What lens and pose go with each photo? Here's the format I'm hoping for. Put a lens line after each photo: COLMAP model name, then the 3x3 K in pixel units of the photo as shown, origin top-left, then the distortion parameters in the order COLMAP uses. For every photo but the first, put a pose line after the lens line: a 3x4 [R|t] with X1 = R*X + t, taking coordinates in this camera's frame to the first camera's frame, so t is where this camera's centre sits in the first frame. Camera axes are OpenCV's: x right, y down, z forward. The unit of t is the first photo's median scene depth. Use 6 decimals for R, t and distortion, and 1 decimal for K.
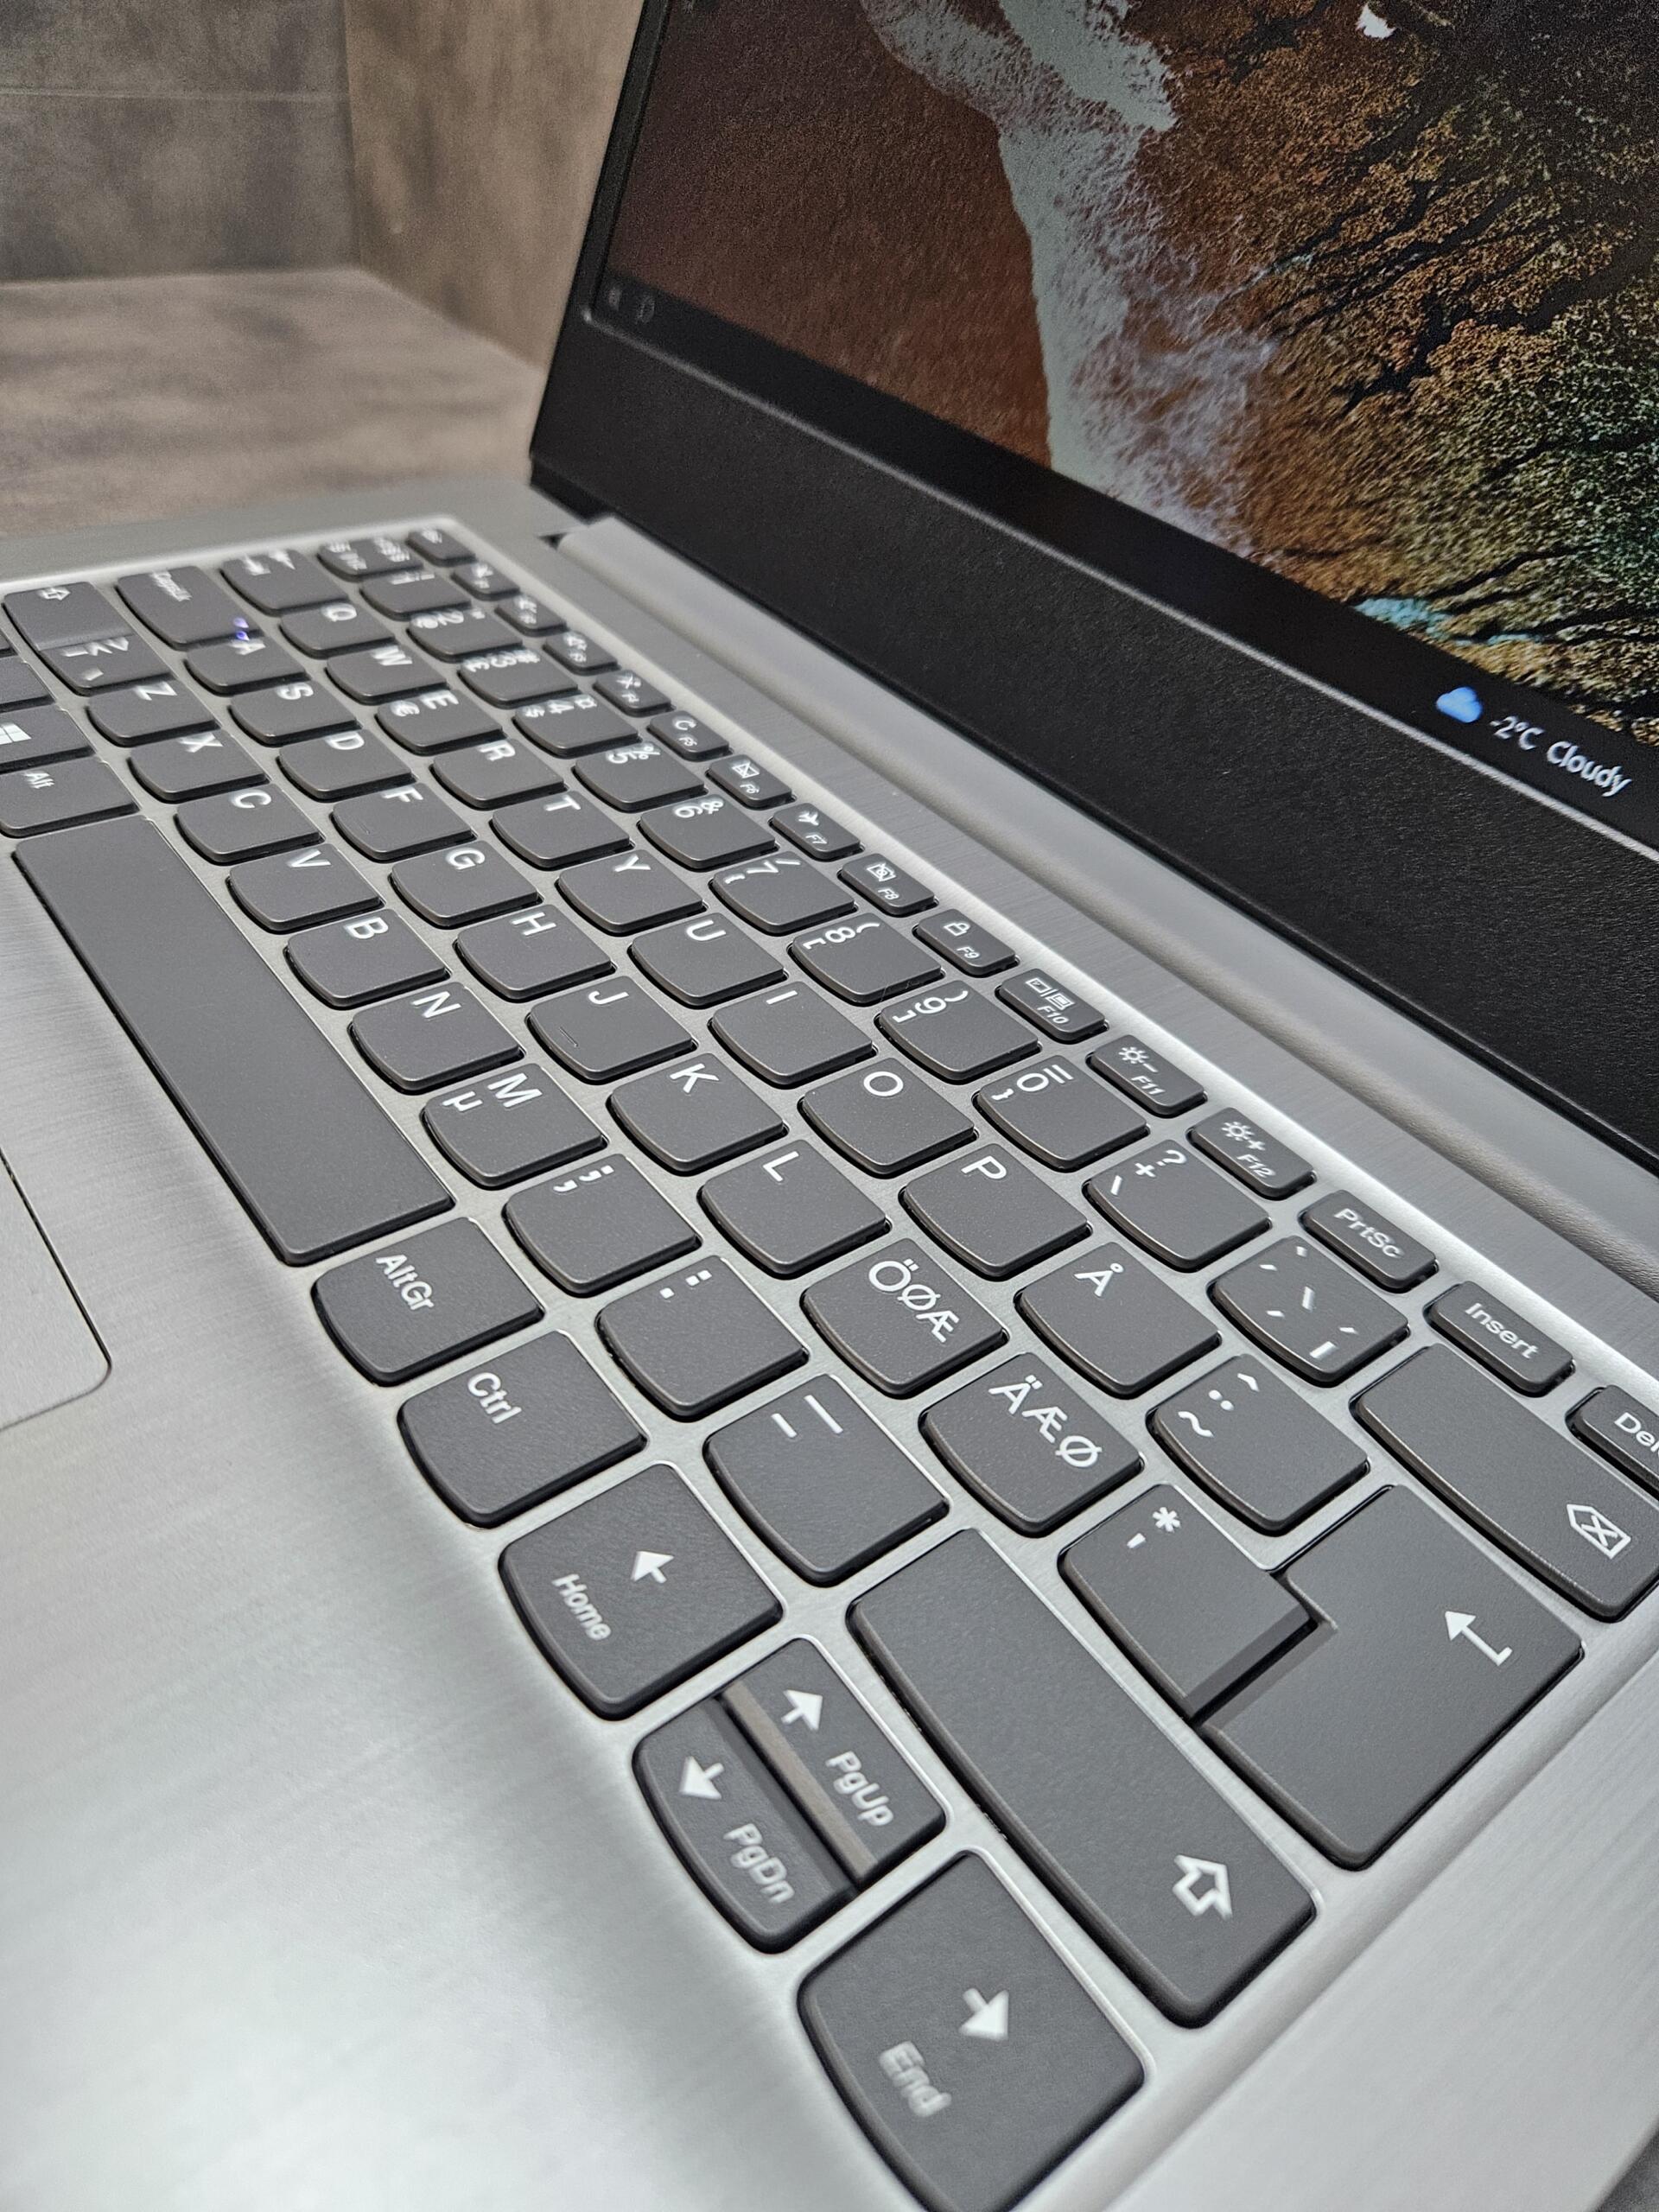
lens RADIAL K [[1544.3, 0, 823.1], [0, 1544.3, 1088.3], [0, 0, 1]] dist [0.042330, -0.050867]
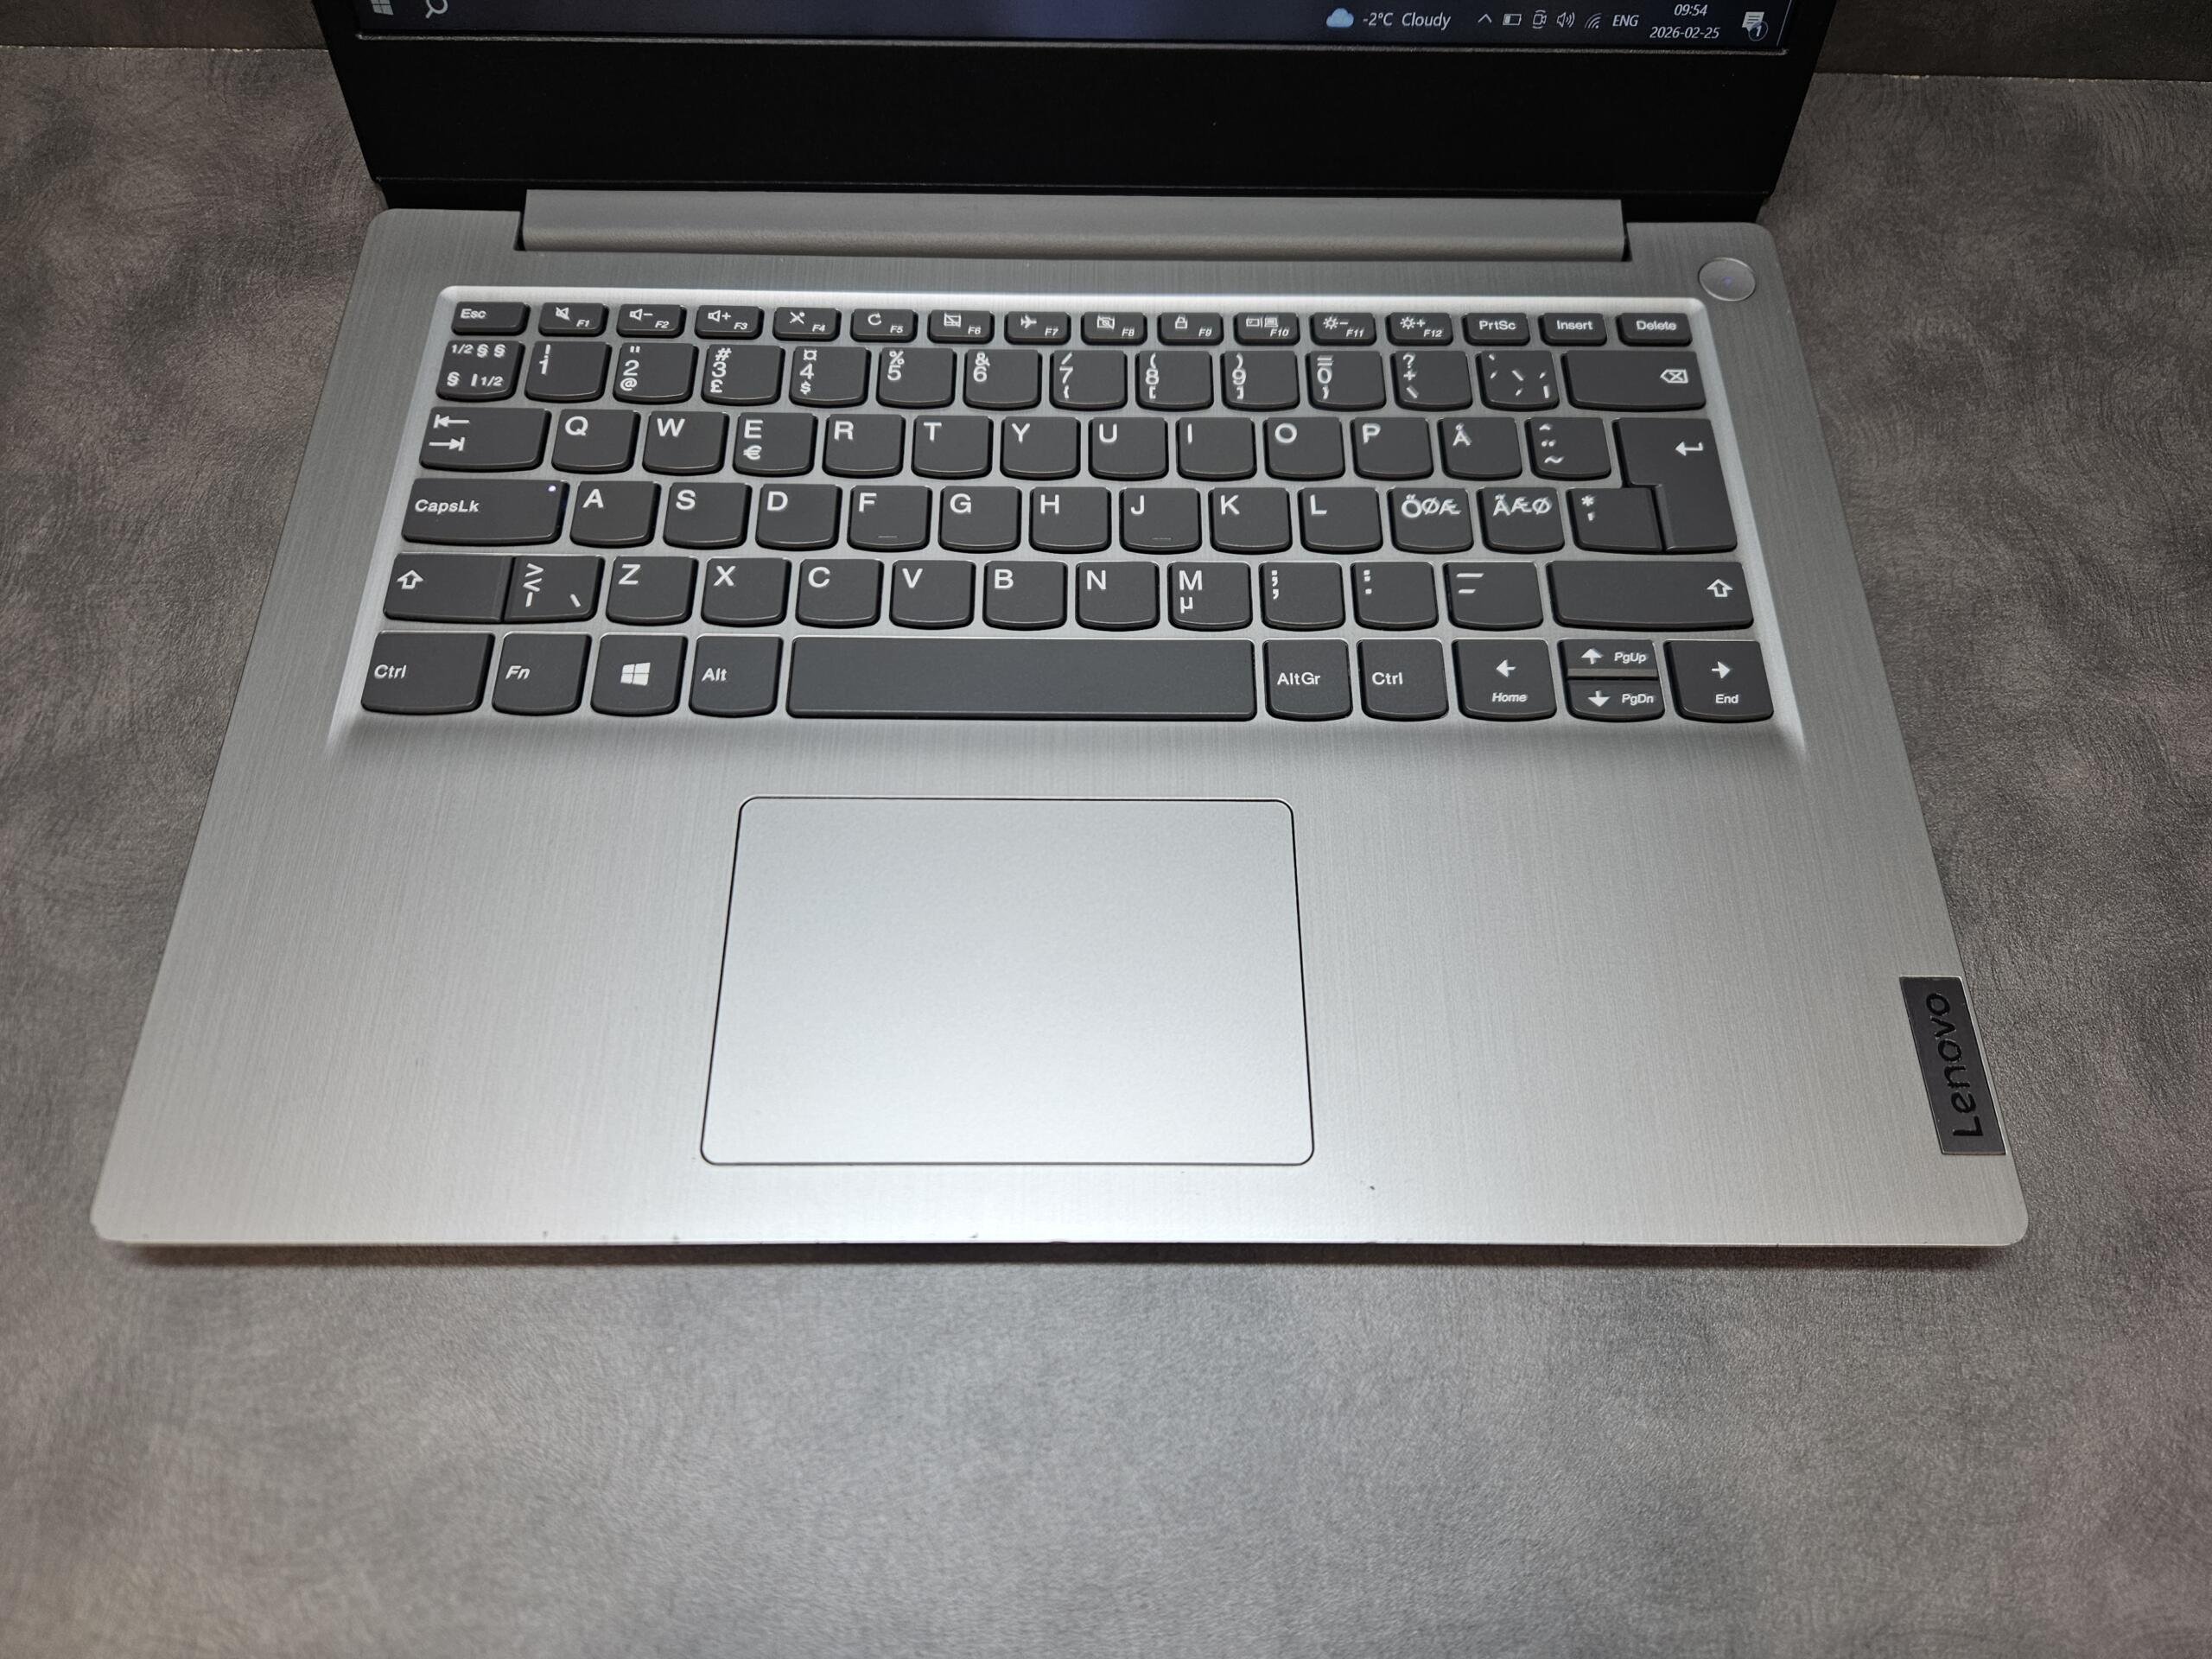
lens RADIAL K [[1544.3, 0, 1101.5], [0, 1544.3, 871.1], [0, 0, 1]] dist [0.042330, -0.050867]
pose [[0.604915, -0.751181, 0.264206, -0.801907], [0.535009, 0.629154, 0.563853, -0.687766], [-0.589782, -0.199730, 0.782474, -0.310999]]
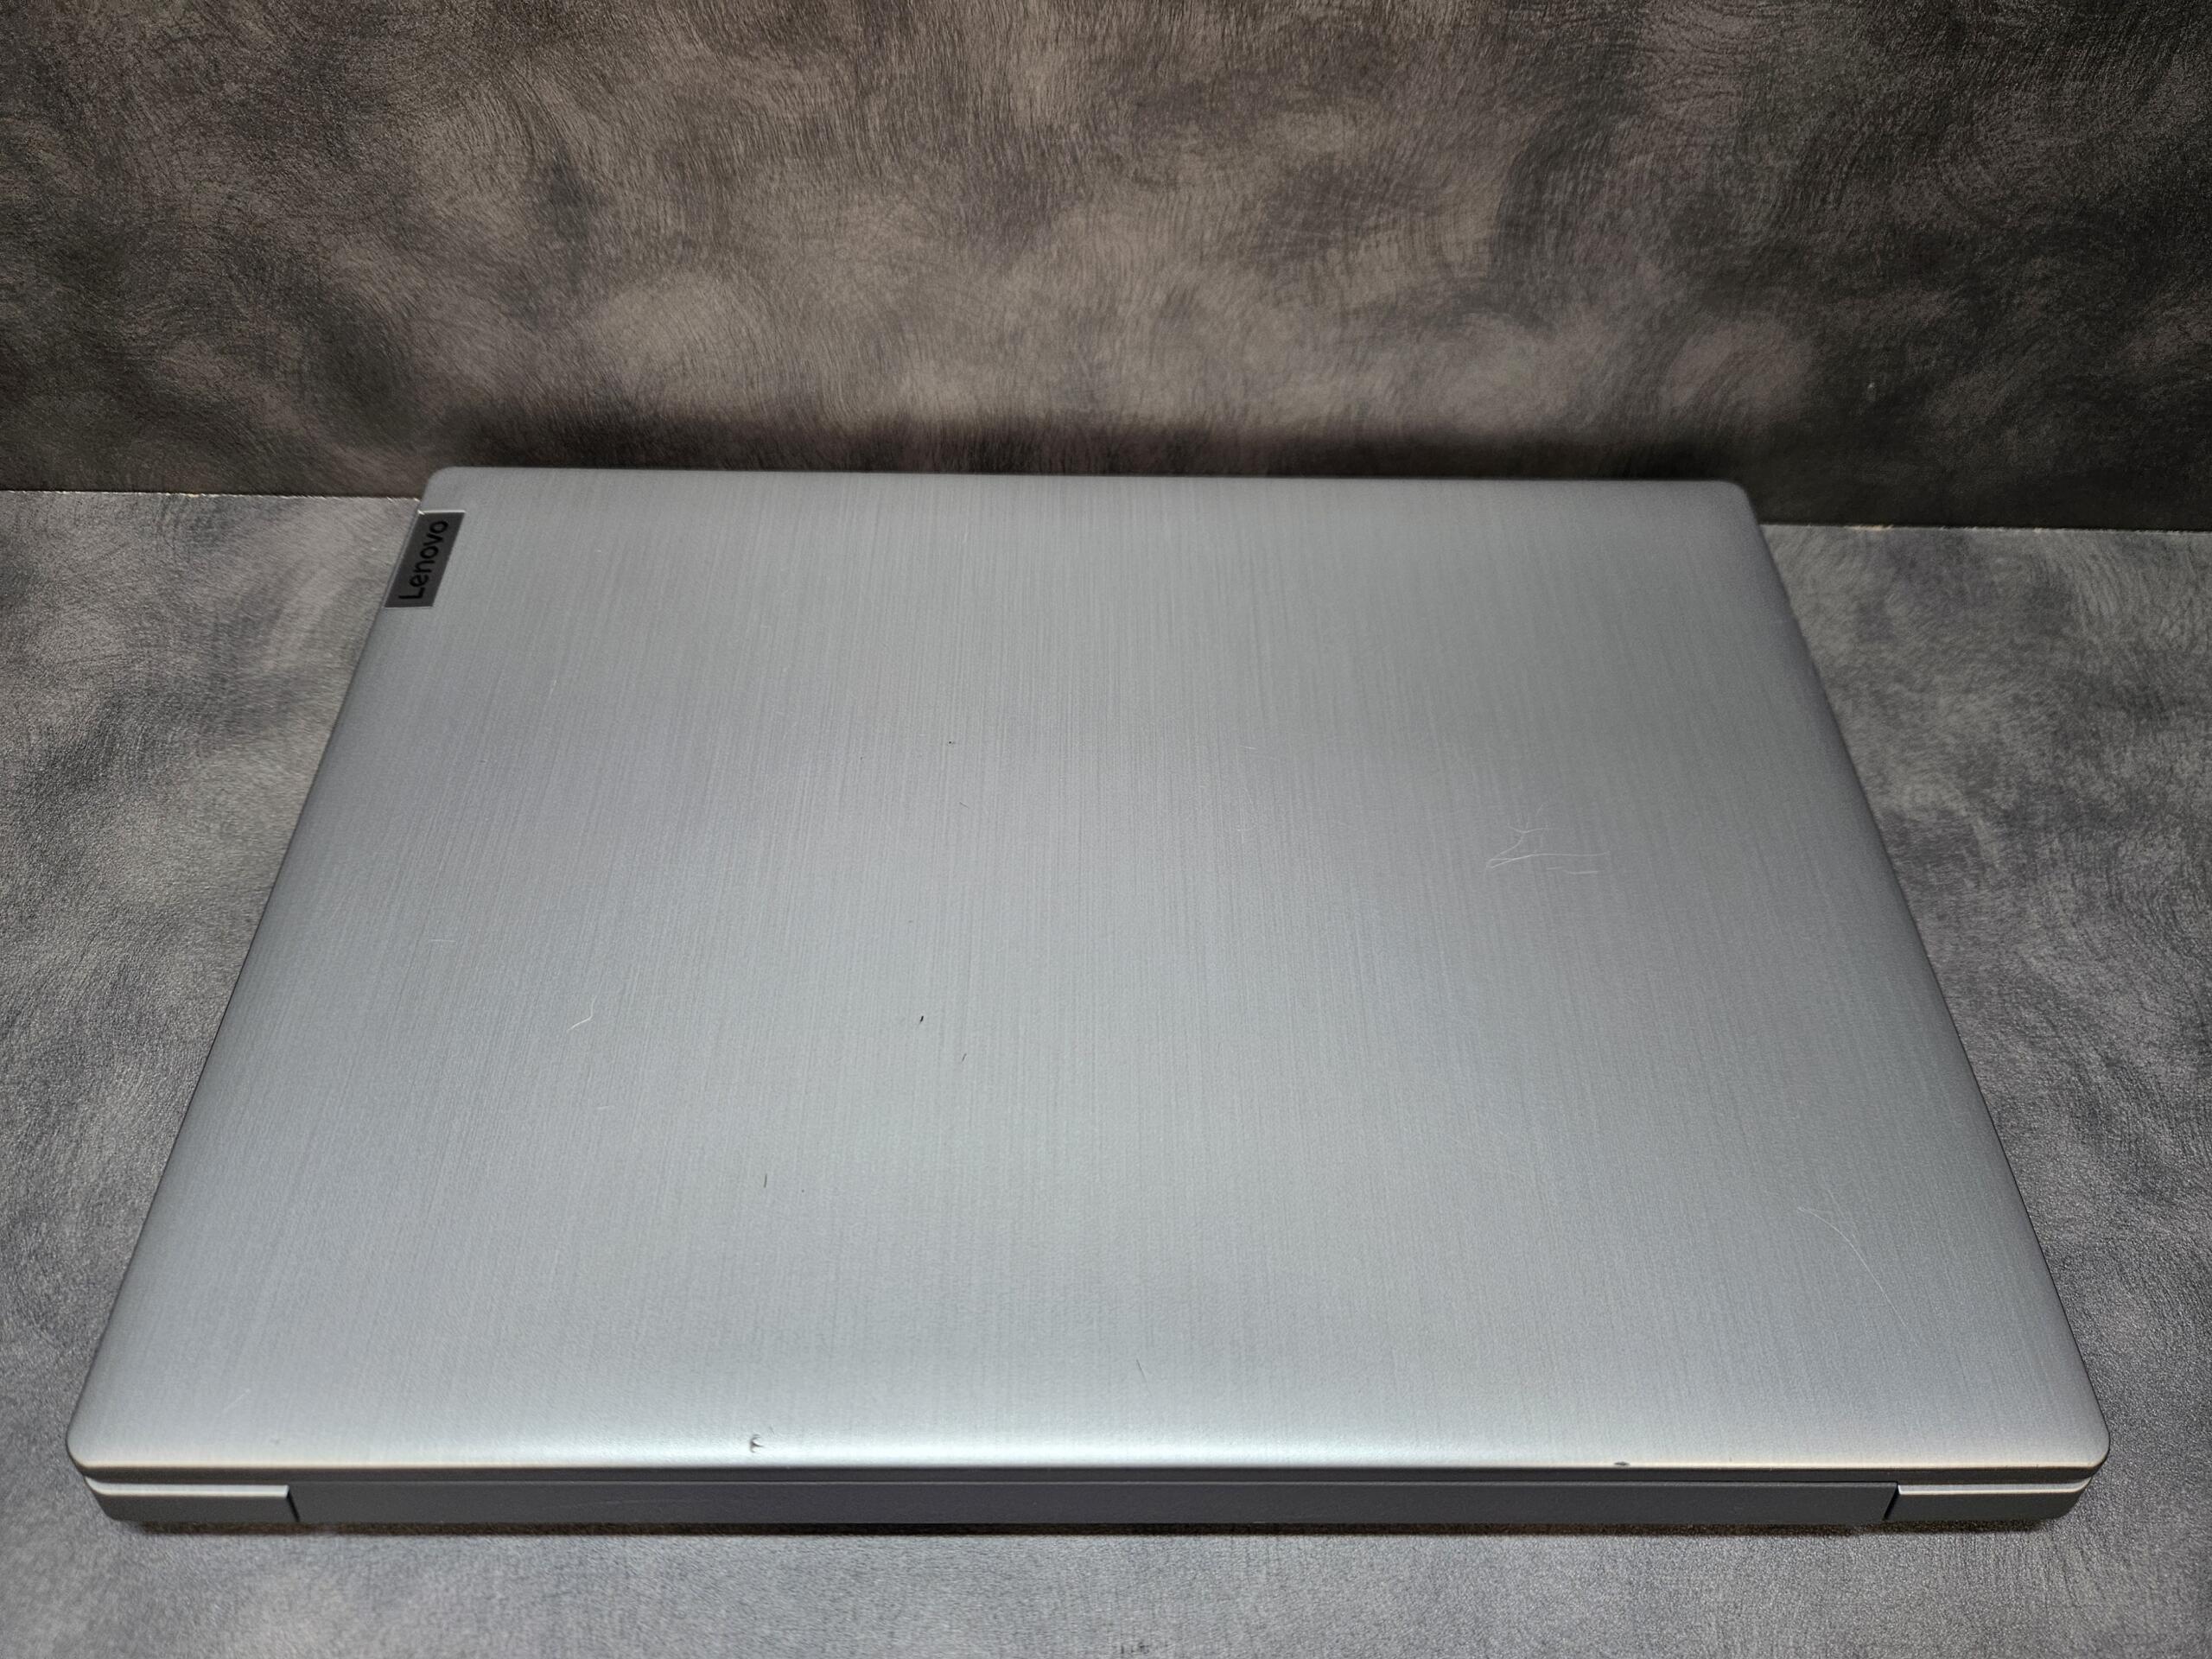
lens RADIAL K [[1544.3, 0, 1093.6], [0, 1544.3, 833.3], [0, 0, 1]] dist [0.042330, -0.050867]
pose [[0.608117, -0.689019, 0.394268, -0.555293], [0.531131, 0.722257, 0.442996, -0.770291], [-0.589995, -0.059985, 0.805176, -0.200475]]
